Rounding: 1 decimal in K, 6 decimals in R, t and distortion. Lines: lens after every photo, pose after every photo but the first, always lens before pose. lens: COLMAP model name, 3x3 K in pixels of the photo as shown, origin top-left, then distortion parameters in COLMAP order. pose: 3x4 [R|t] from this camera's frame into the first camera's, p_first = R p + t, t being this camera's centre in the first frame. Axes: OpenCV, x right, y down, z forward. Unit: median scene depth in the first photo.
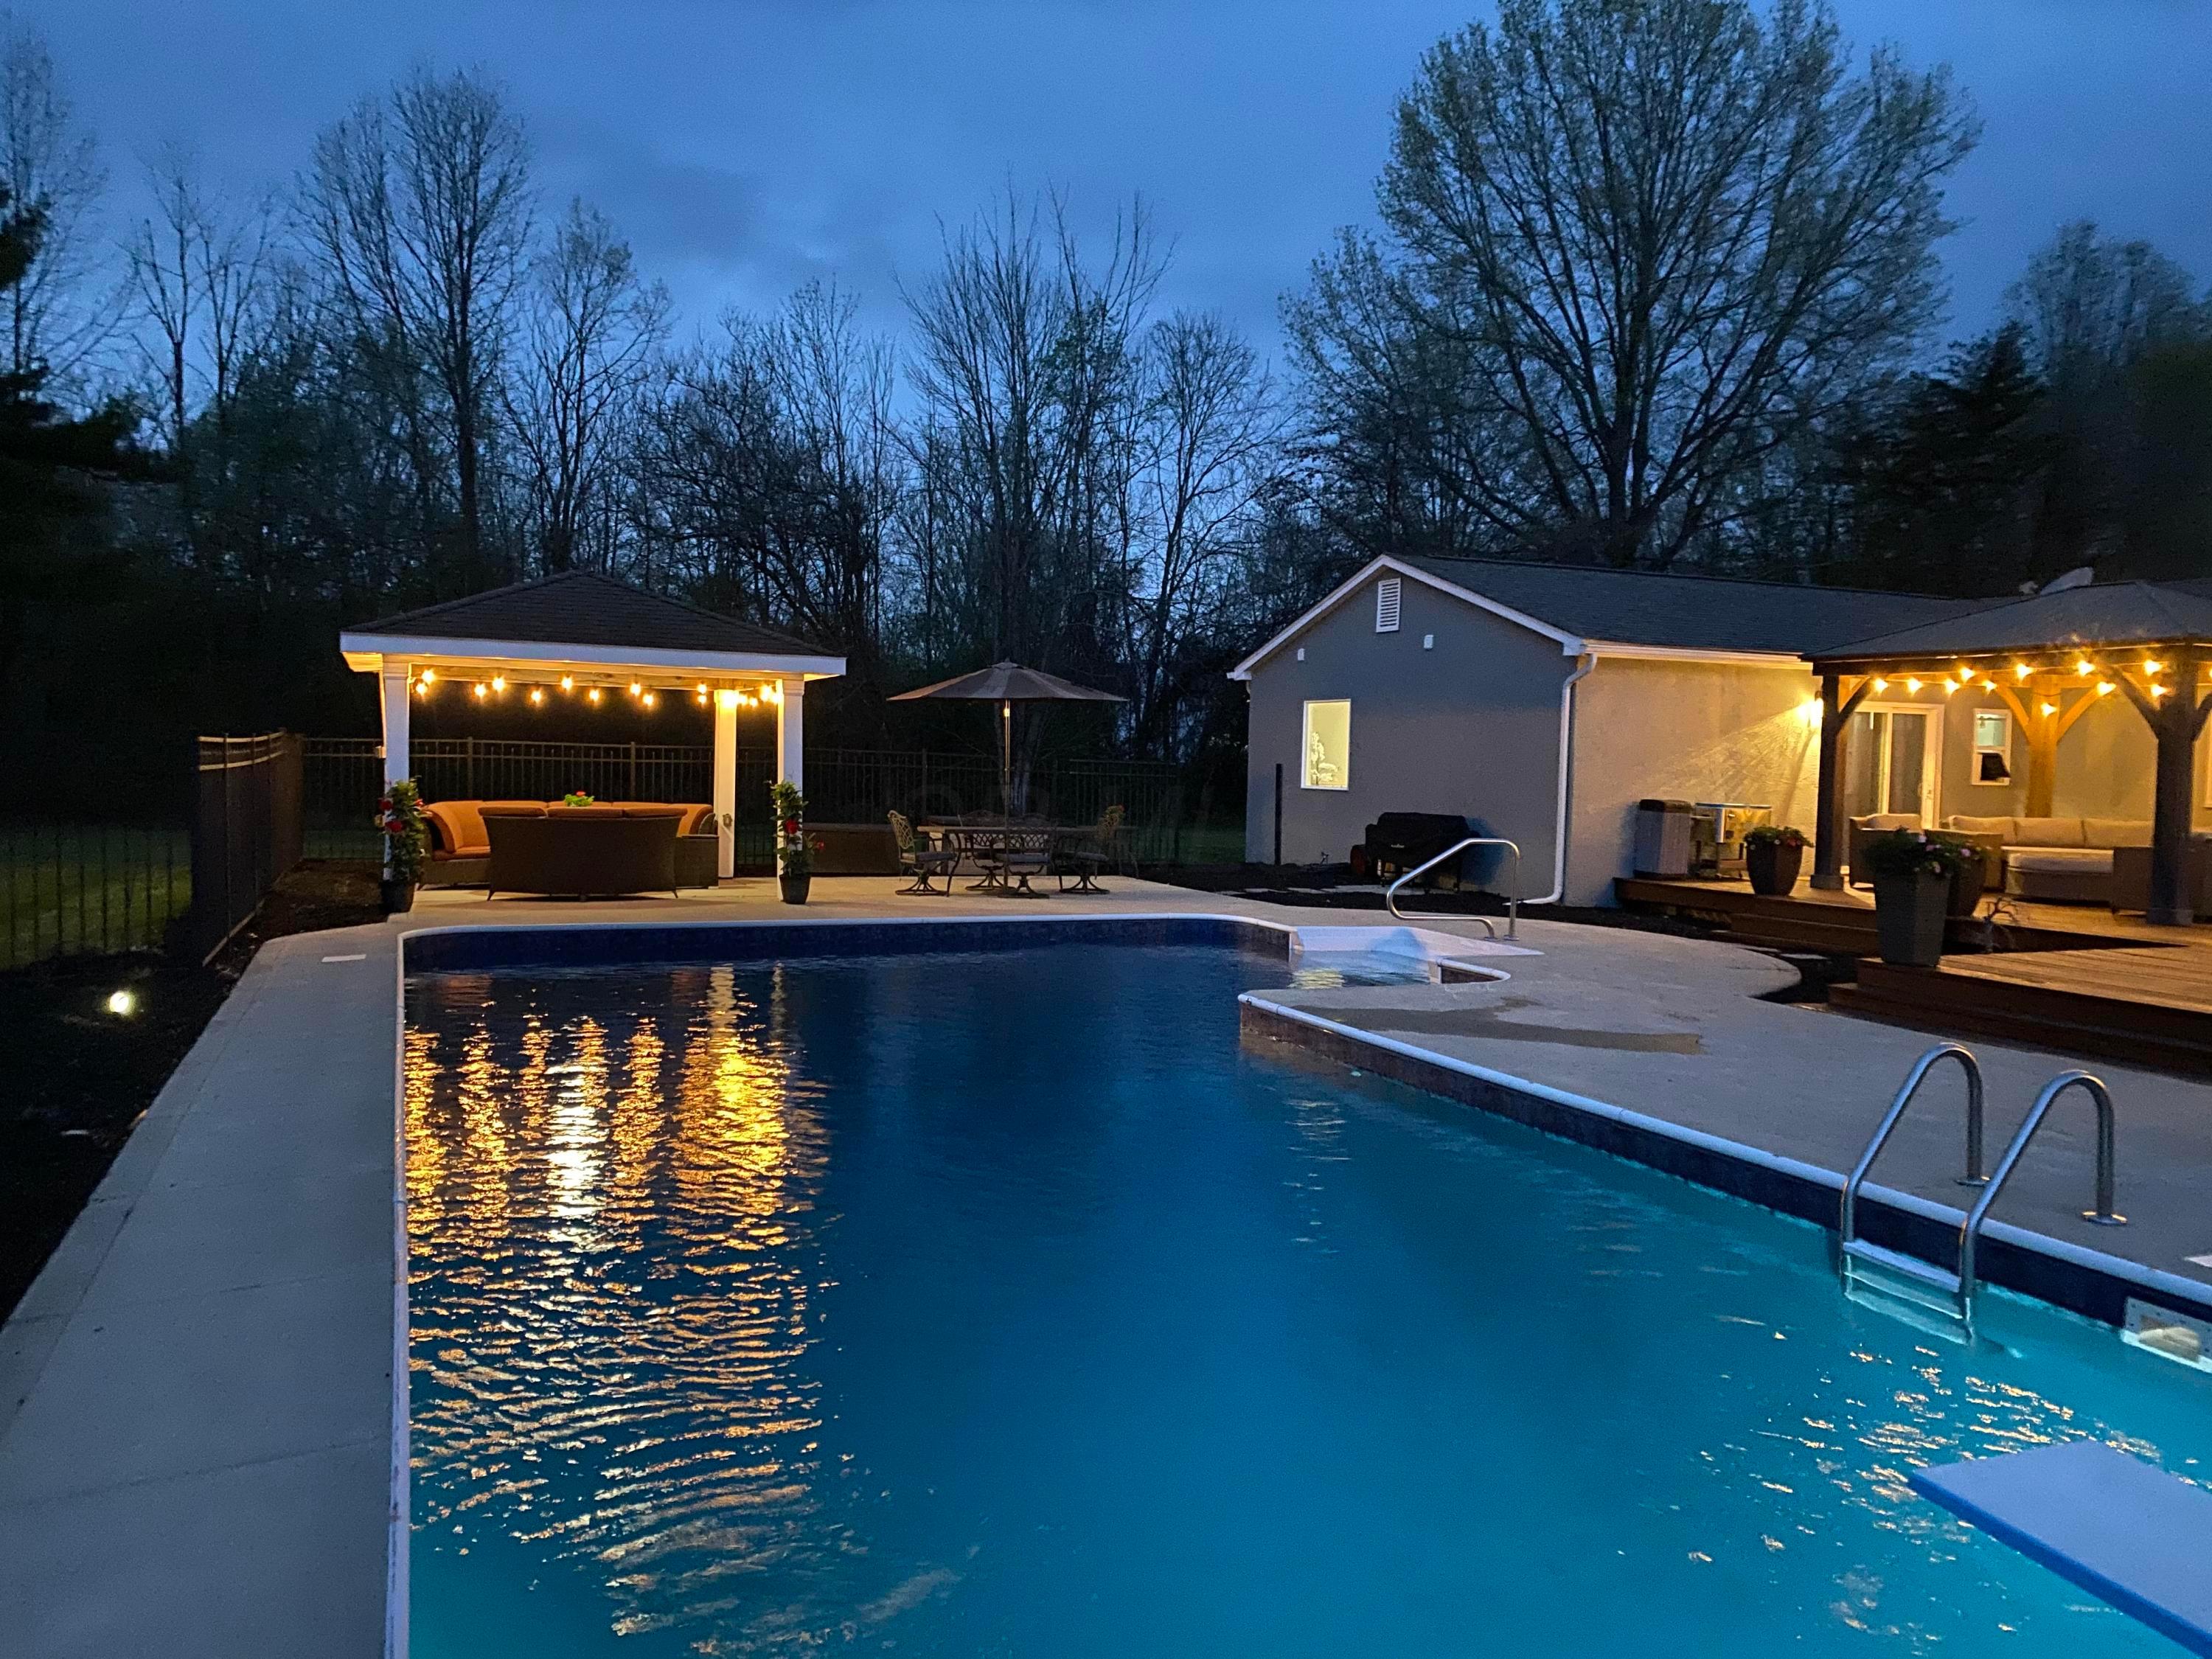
lens RADIAL K [[1680.0, 0, 1100.5], [0, 1680.0, 847.0], [0, 0, 1]] dist [0.019200, -0.005912]
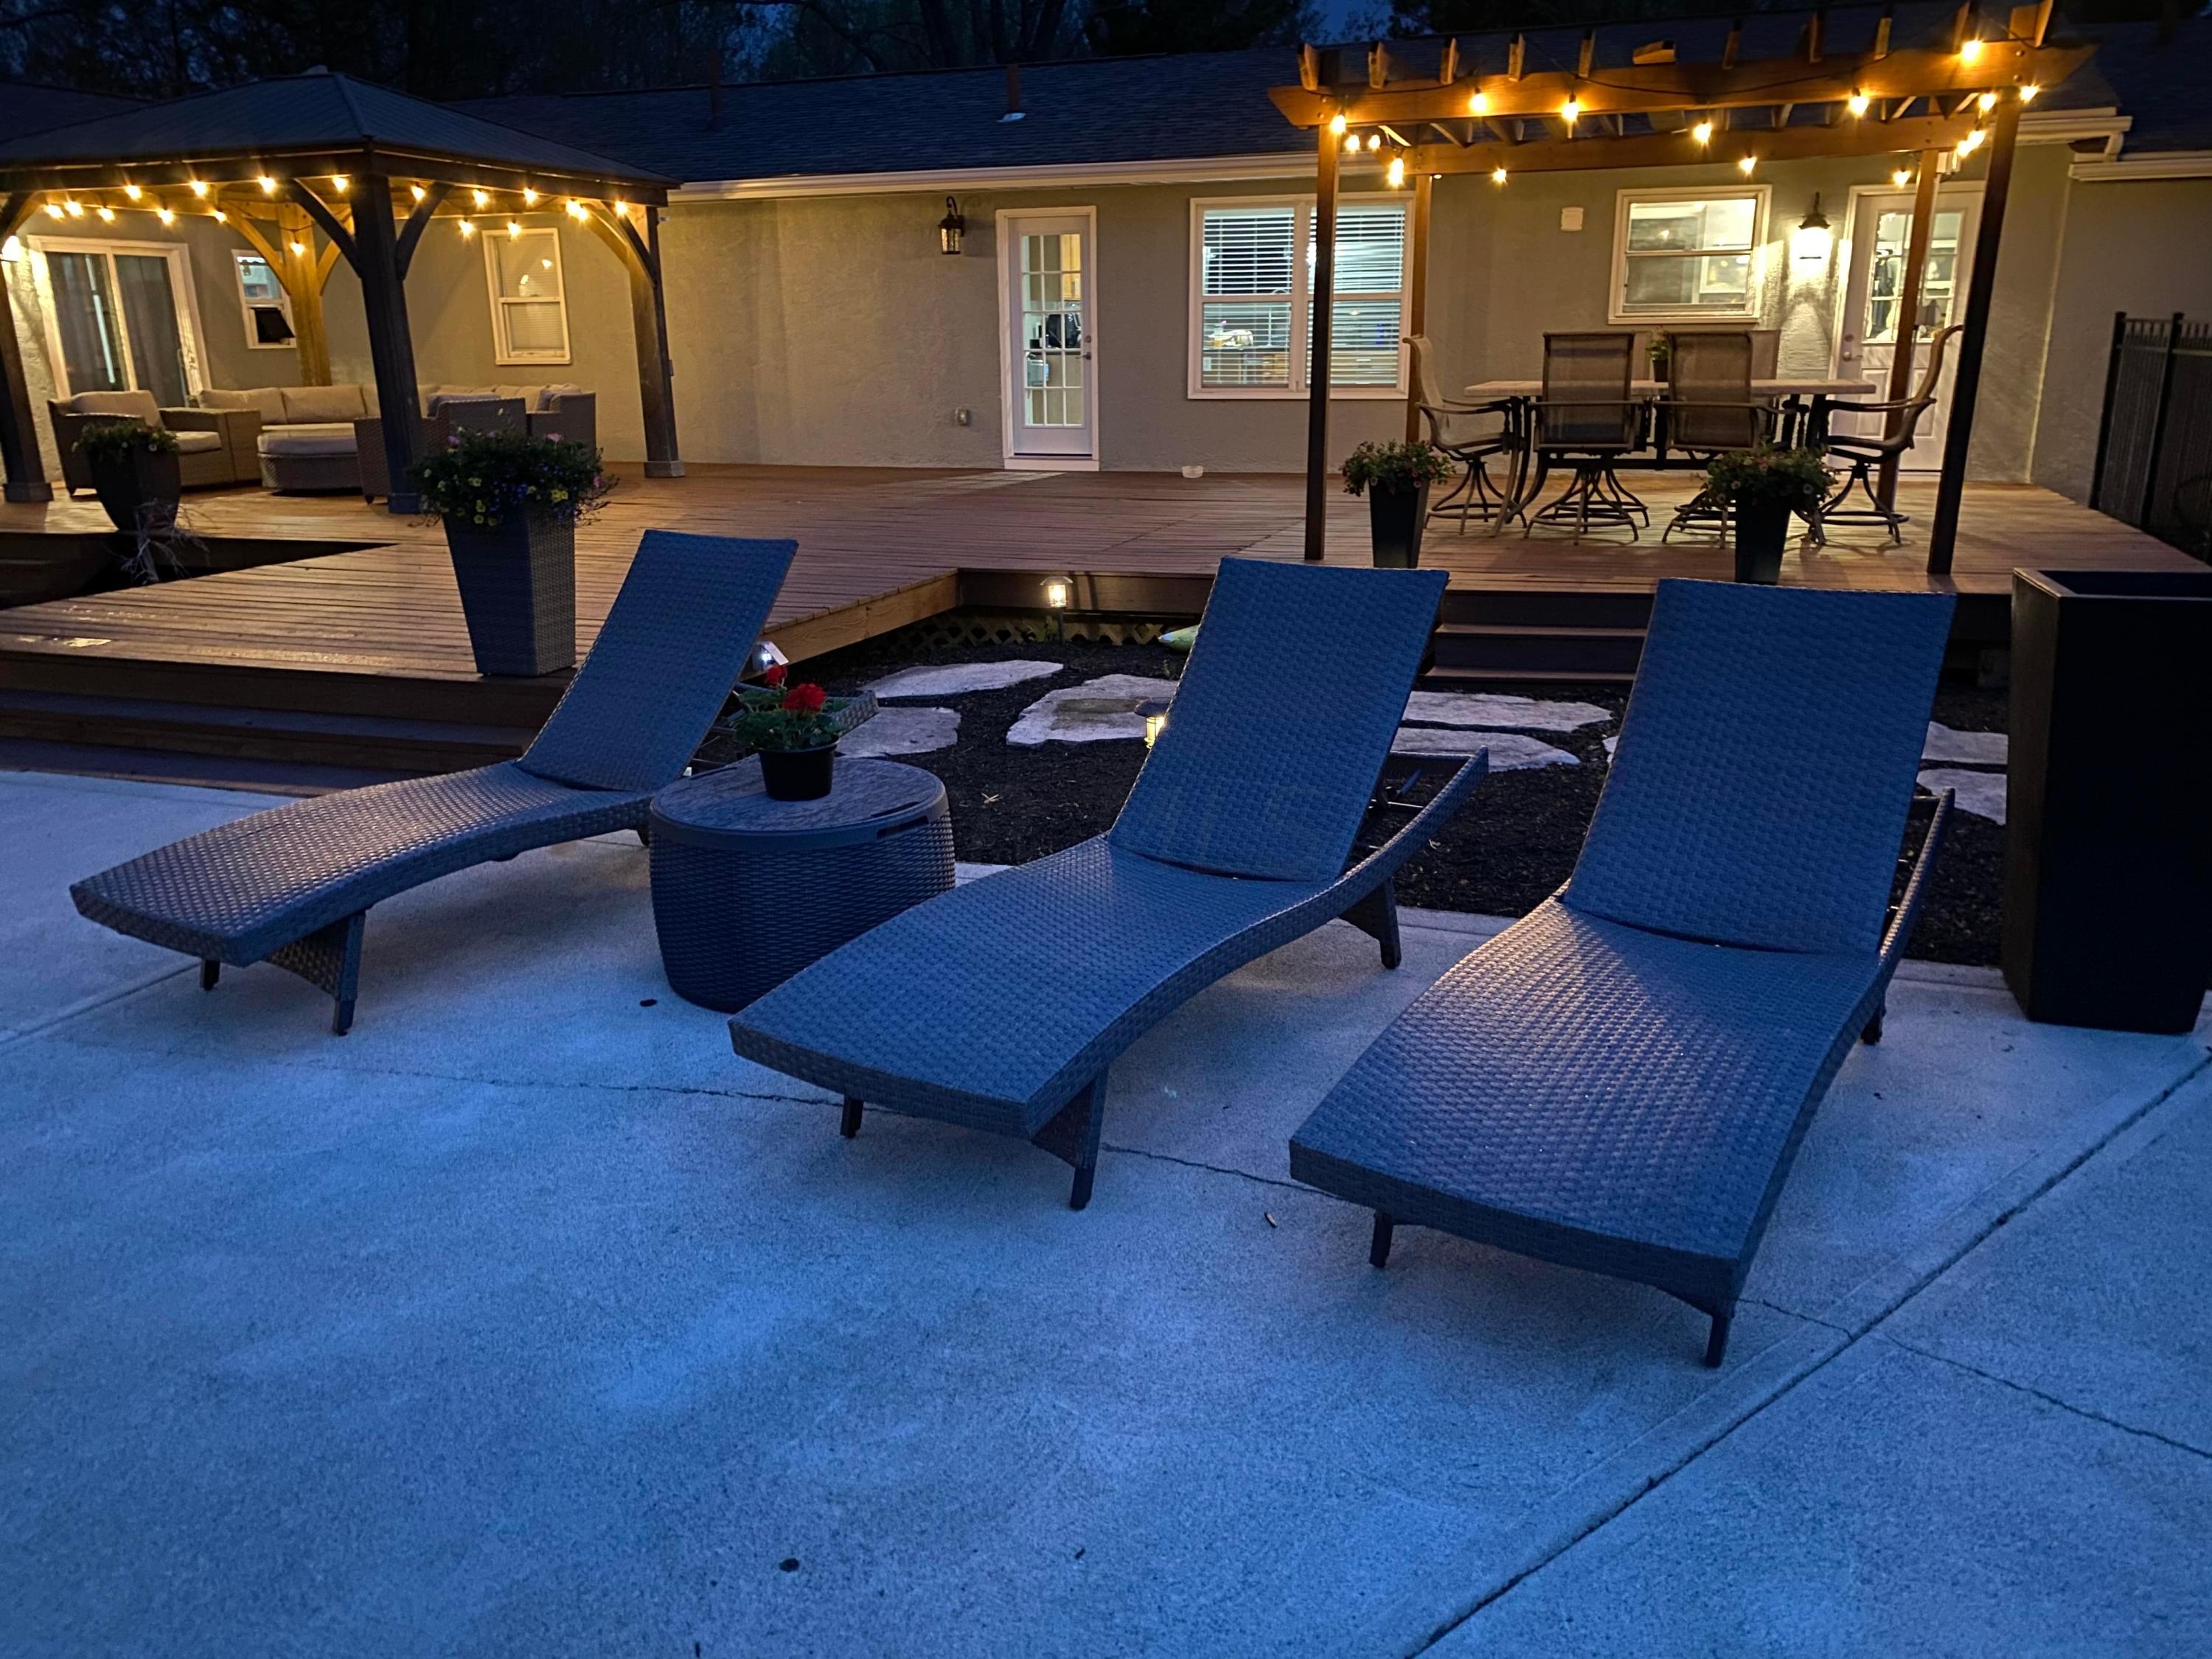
lens RADIAL K [[1686.6, 0, 1126.8], [0, 1686.6, 871.4], [0, 0, 1]] dist [0.040104, -0.048954]
pose [[0.671170, -0.255095, 0.696030, 0.204719], [0.070255, 0.956589, 0.282845, 0.002553], [-0.737967, -0.140938, 0.659956, 0.142203]]
